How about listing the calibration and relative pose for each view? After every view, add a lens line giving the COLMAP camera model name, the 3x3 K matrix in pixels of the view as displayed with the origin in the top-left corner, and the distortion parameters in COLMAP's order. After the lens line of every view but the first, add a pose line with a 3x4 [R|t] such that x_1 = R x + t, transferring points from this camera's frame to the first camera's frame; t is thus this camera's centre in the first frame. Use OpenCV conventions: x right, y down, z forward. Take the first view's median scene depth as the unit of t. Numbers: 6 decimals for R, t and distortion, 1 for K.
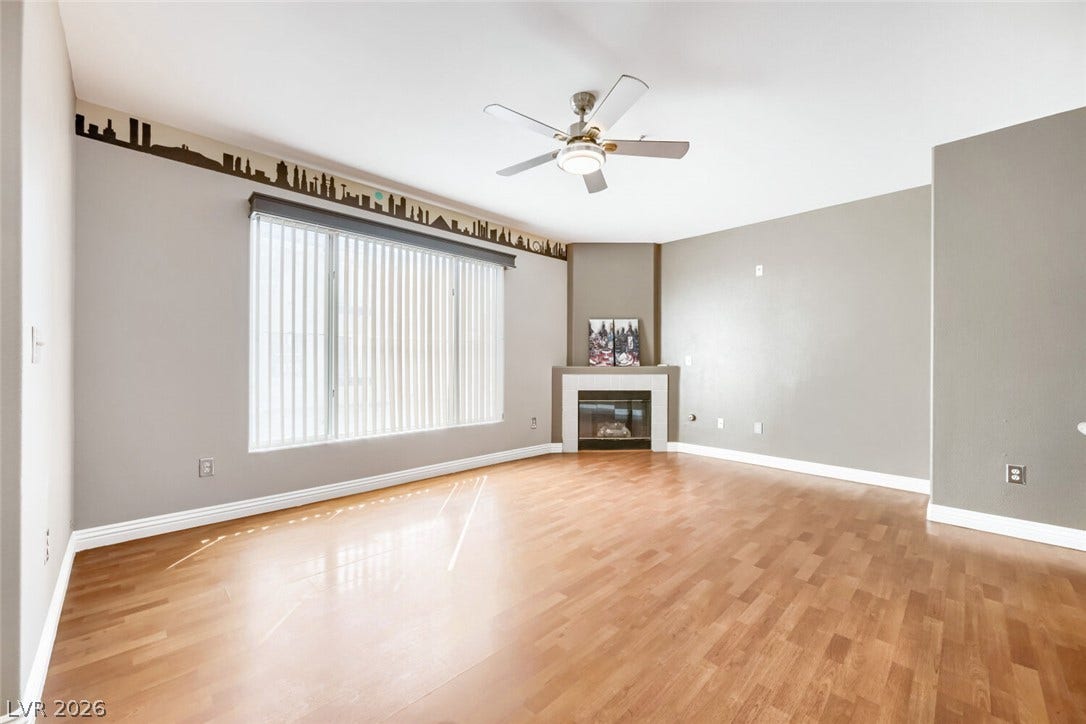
lens RADIAL K [[423.3, 0, 543.6], [0, 423.3, 364.1], [0, 0, 1]] dist [-0.000461, 0.000011]
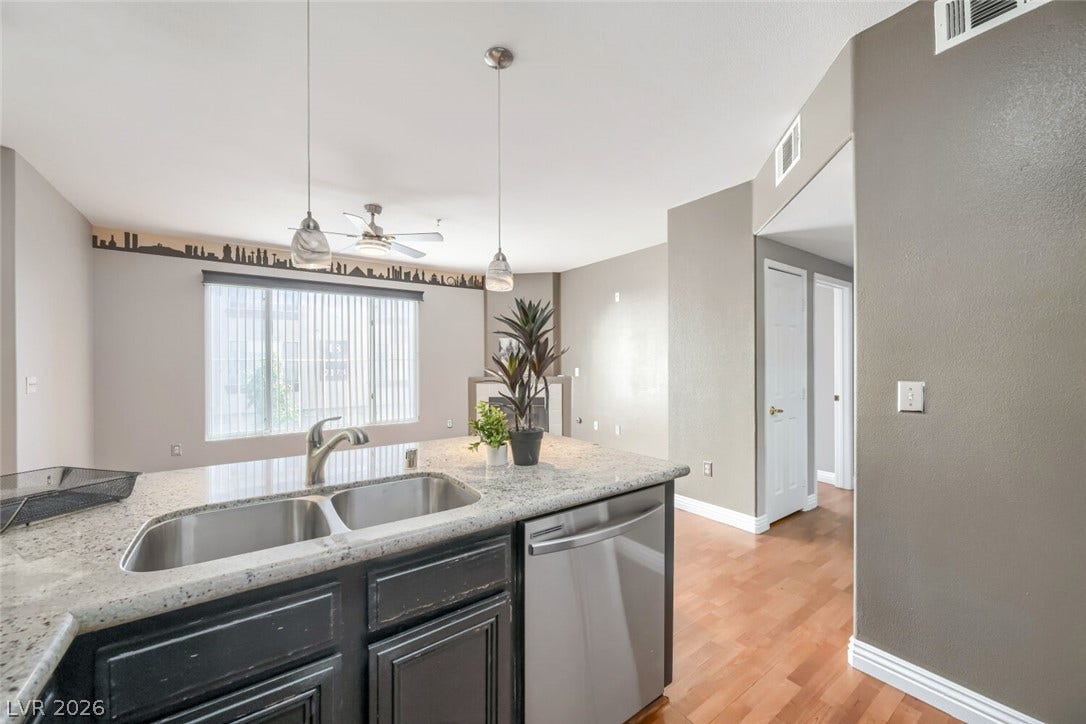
lens RADIAL K [[423.3, 0, 543.6], [0, 423.3, 364.1], [0, 0, 1]] dist [-0.000461, 0.000011]
pose [[0.988322, -0.008366, -0.152152, 0.631594], [0.008892, 0.999957, 0.002781, -0.051001], [0.152122, -0.004102, 0.988353, -0.265985]]
